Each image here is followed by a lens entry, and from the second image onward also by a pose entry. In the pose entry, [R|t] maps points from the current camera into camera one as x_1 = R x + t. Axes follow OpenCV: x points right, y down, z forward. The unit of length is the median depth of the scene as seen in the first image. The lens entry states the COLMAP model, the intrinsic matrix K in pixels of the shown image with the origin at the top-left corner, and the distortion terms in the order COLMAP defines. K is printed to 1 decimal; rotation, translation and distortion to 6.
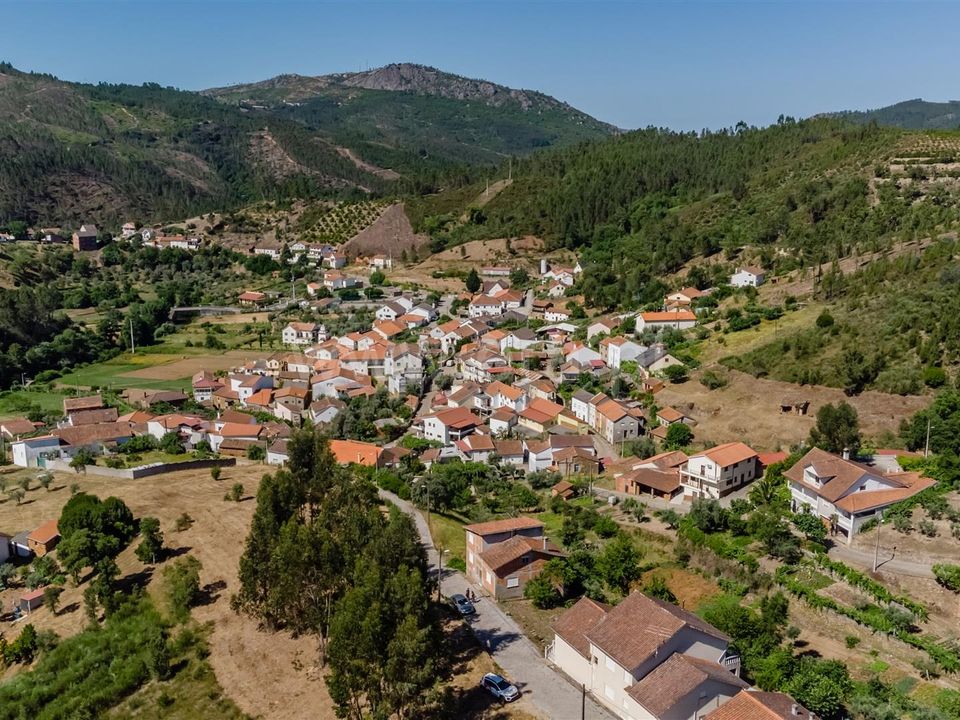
lens RADIAL K [[975.3, 0, 480.0], [0, 975.3, 360.0], [0, 0, 1]] dist [0.098464, -0.198241]
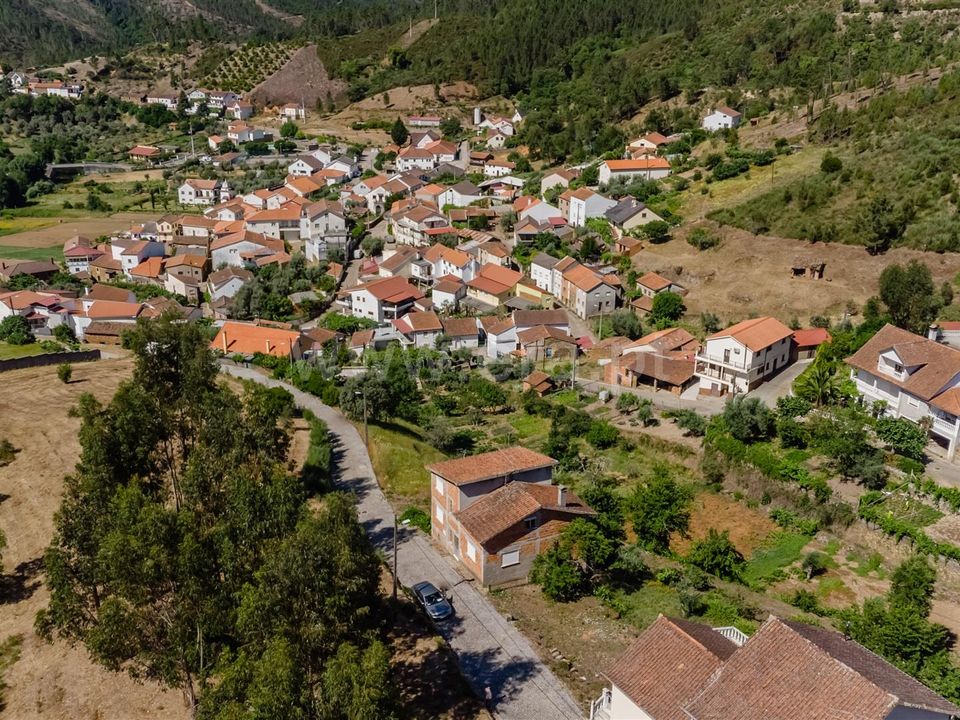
lens RADIAL K [[975.3, 0, 480.0], [0, 975.3, 360.0], [0, 0, 1]] dist [0.098464, -0.198241]
pose [[0.996771, -0.022072, 0.077208, -0.014003], [0.011406, 0.990650, 0.135954, 0.007039], [-0.079486, -0.134634, 0.987702, 0.177264]]
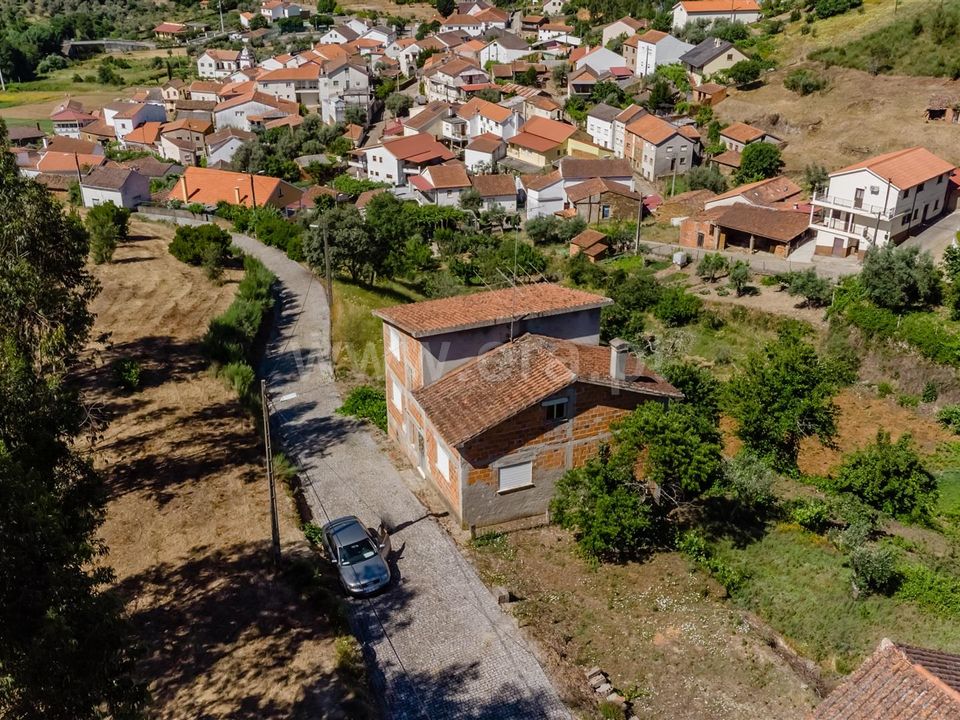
lens RADIAL K [[977.4, 0, 480.0], [0, 977.4, 360.0], [0, 0, 1]] dist [0.047391, 0.025551]
pose [[0.999758, -0.015018, 0.016077, 0.007389], [0.011113, 0.975415, 0.220096, 0.051818], [-0.018987, -0.219864, 0.975346, 0.305730]]
